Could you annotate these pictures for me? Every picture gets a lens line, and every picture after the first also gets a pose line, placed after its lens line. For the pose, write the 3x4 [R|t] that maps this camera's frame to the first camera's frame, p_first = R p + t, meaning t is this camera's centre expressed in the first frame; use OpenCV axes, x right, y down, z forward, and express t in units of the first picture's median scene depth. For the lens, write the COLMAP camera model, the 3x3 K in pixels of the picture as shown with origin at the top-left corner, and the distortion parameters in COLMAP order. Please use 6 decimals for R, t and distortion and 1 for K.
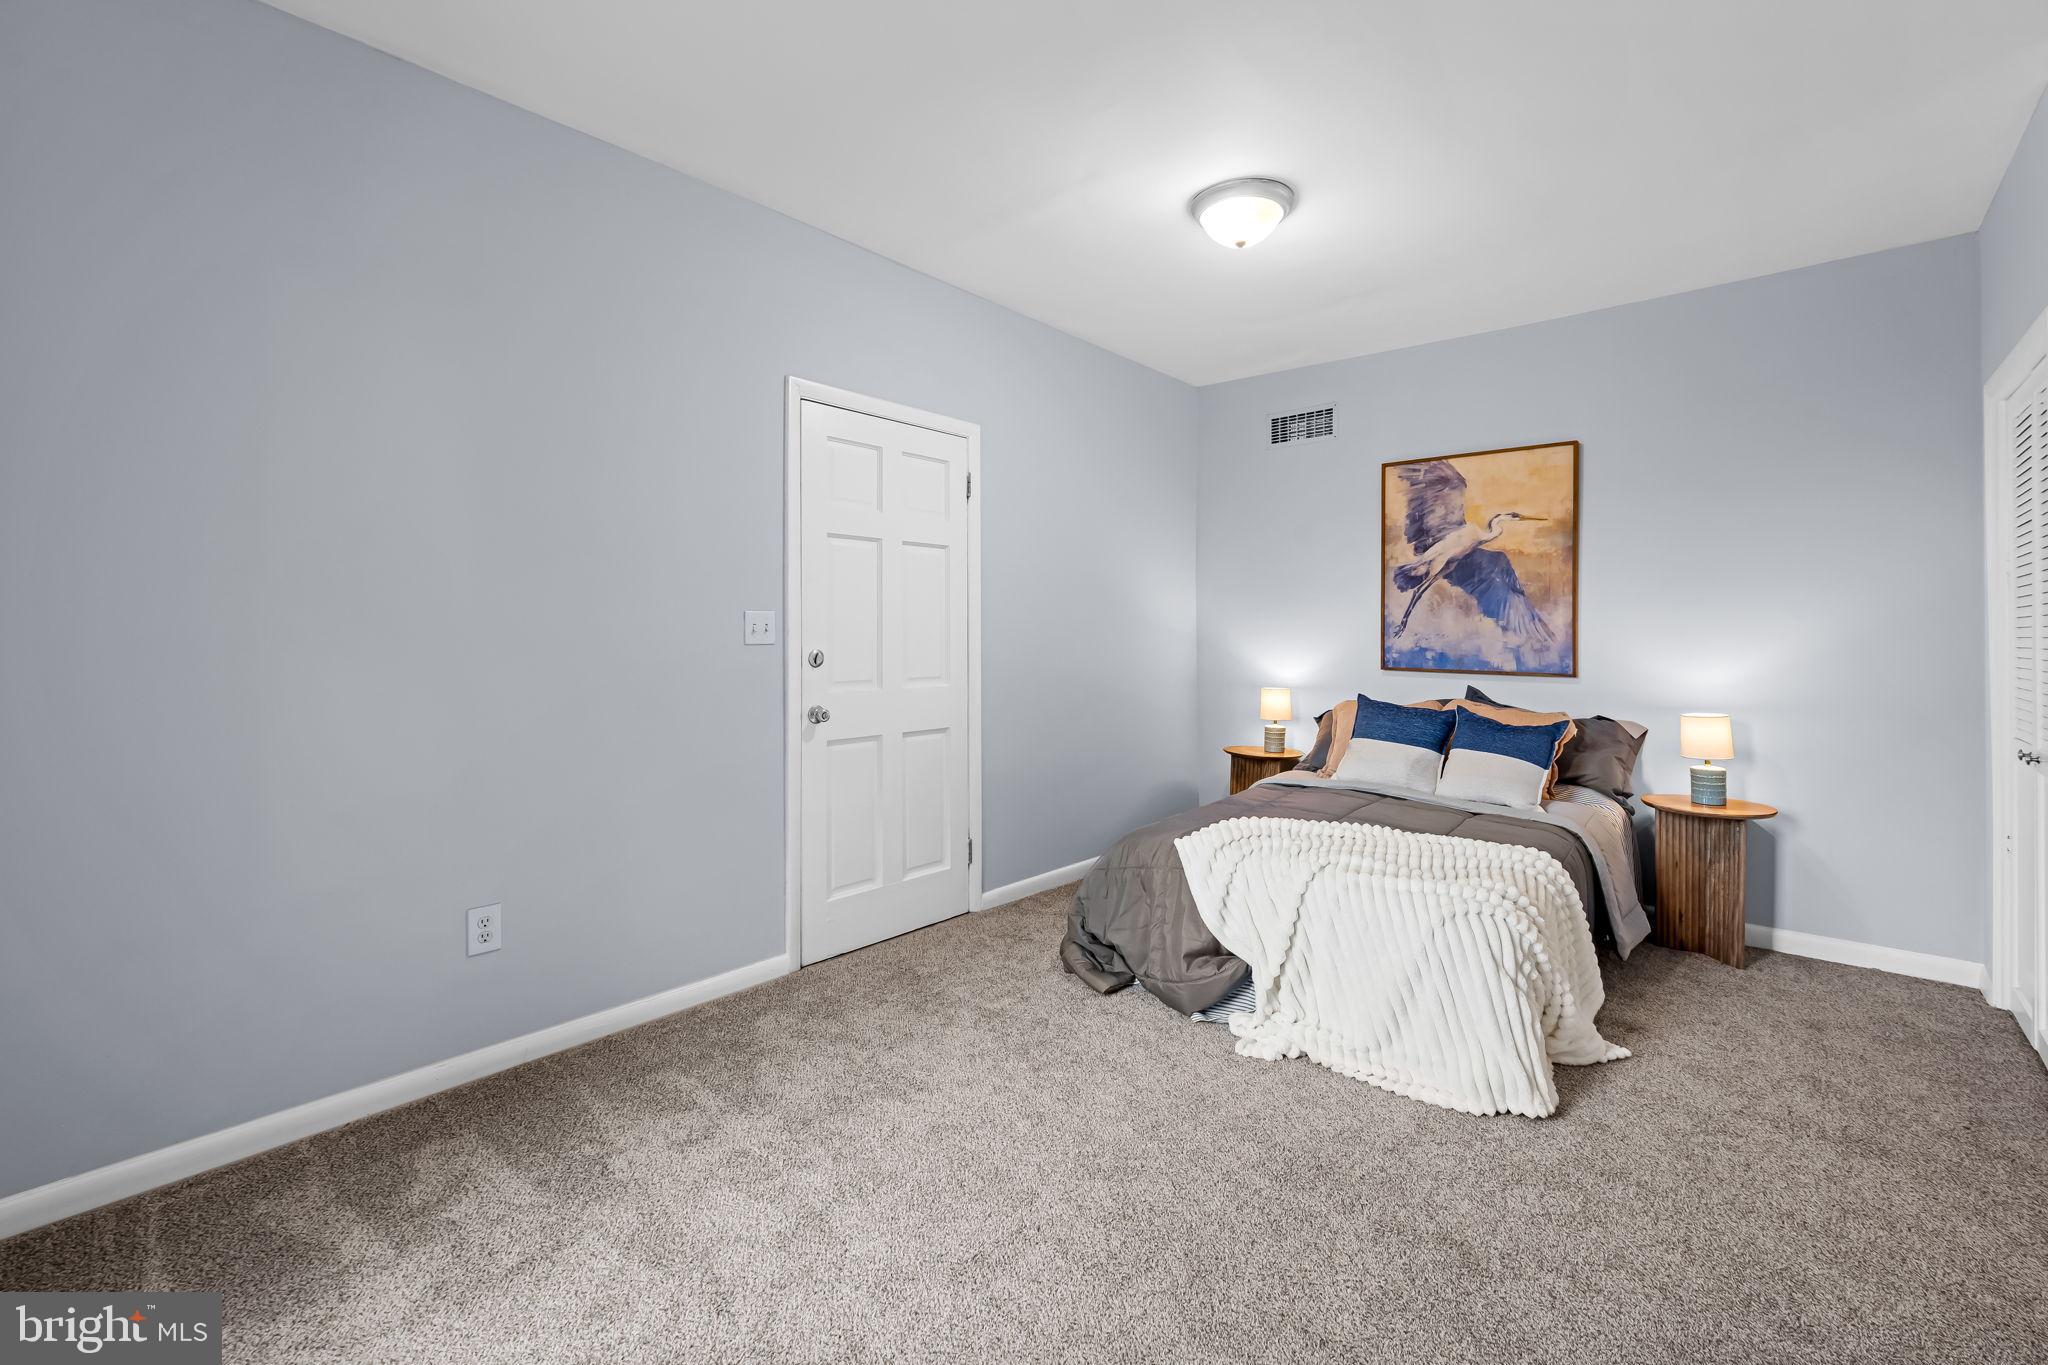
lens RADIAL K [[832.6, 0, 1033.1], [0, 832.6, 636.3], [0, 0, 1]] dist [-0.005174, -0.000184]
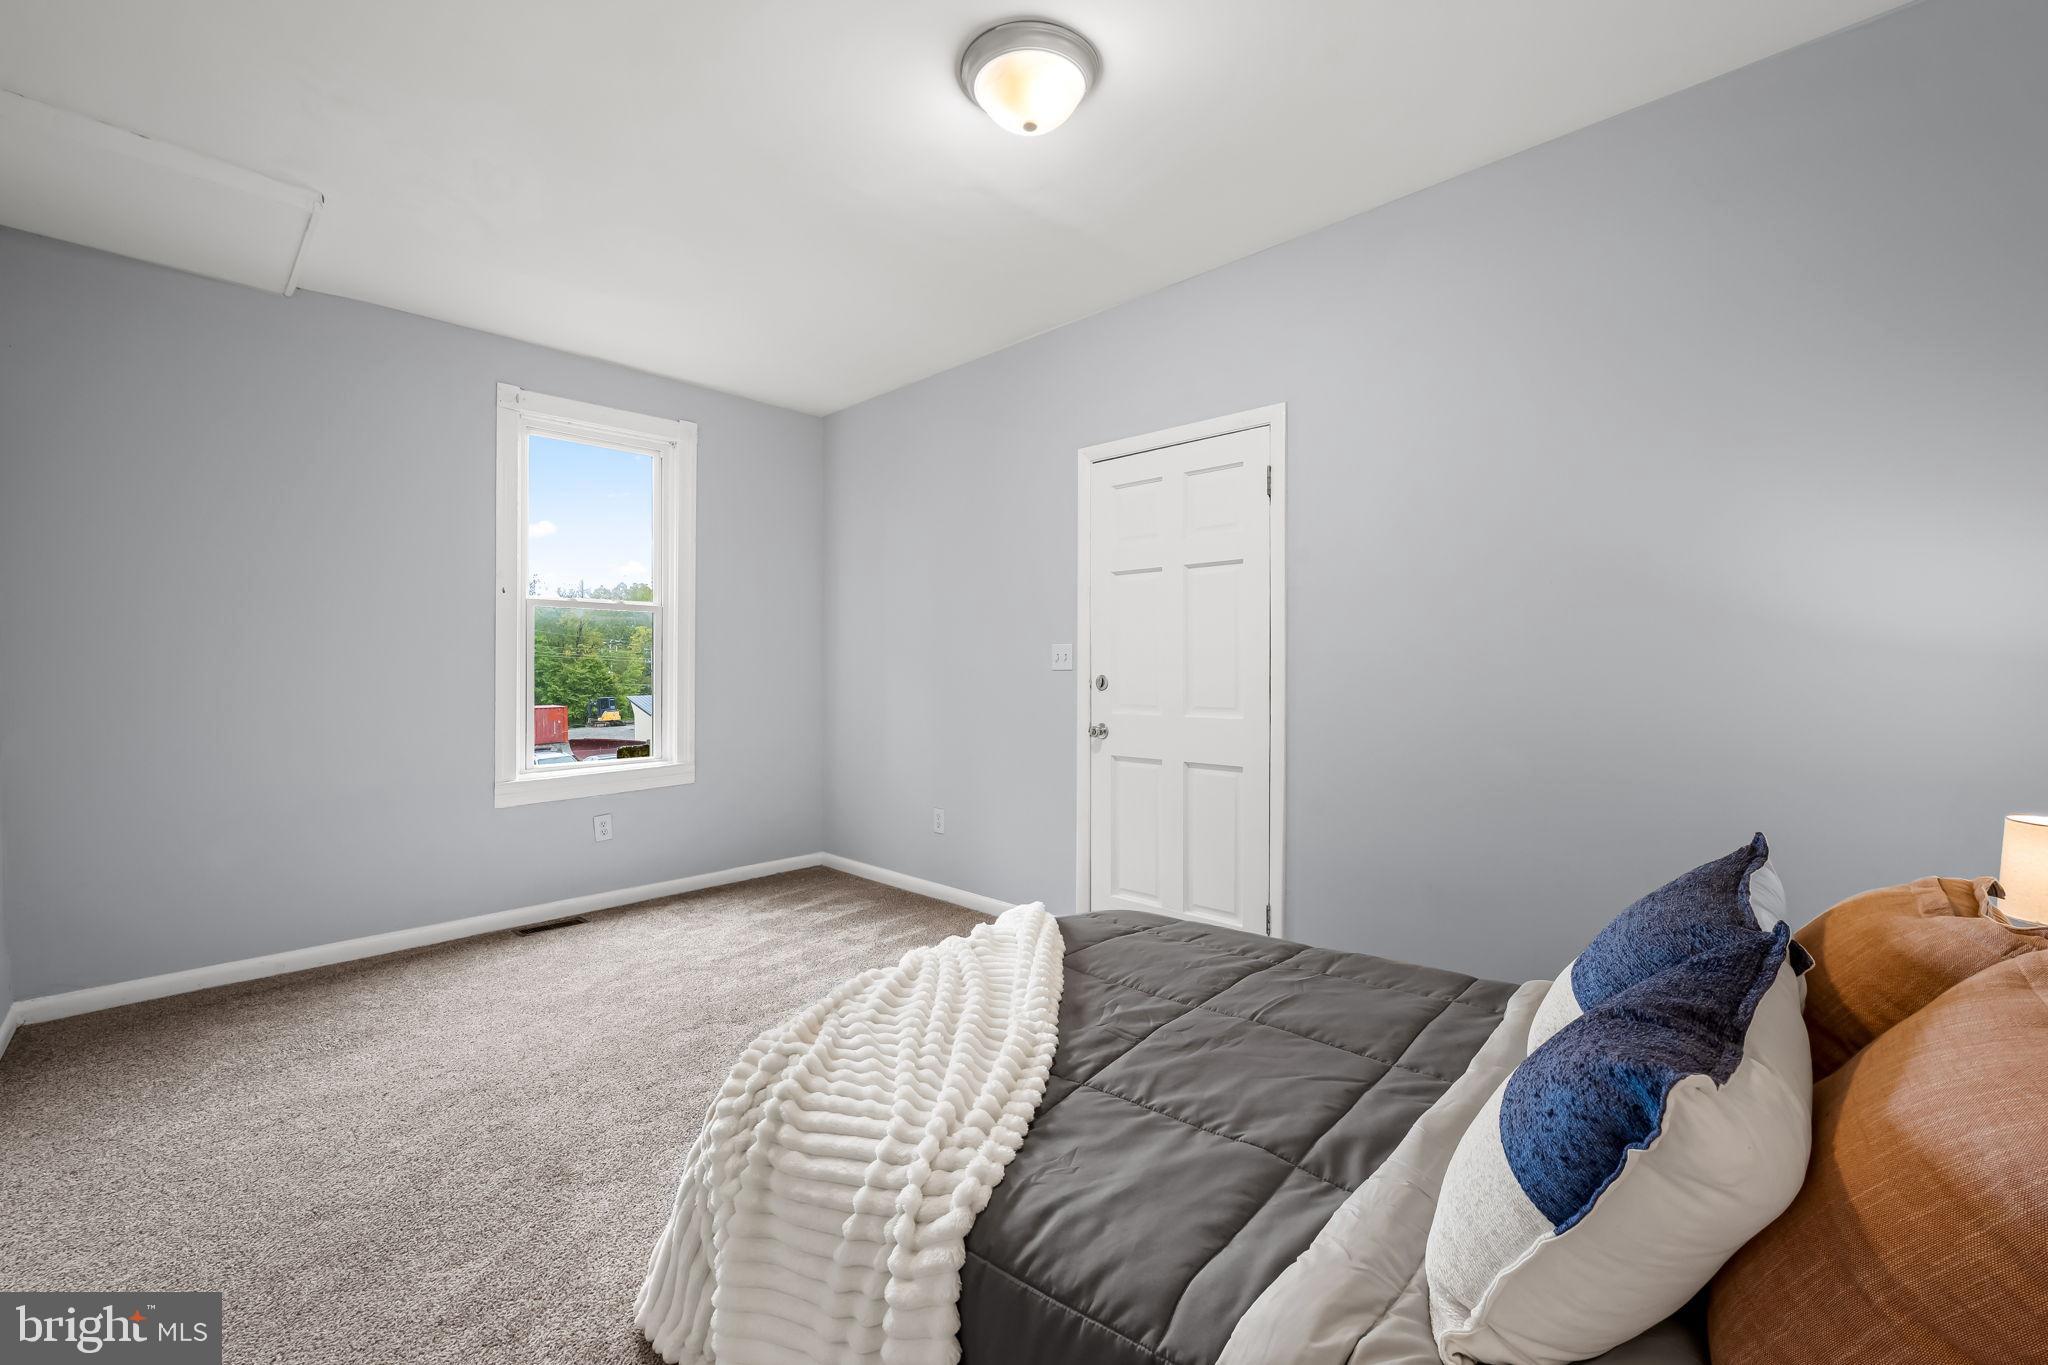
lens RADIAL K [[832.6, 0, 1024.1], [0, 832.6, 674.9], [0, 0, 1]] dist [-0.005174, -0.000184]
pose [[-0.021839, 0.005345, -0.999747, 0.925522], [-0.002125, 0.999983, 0.005392, 0.010131], [0.999759, 0.002242, -0.021828, 0.939907]]
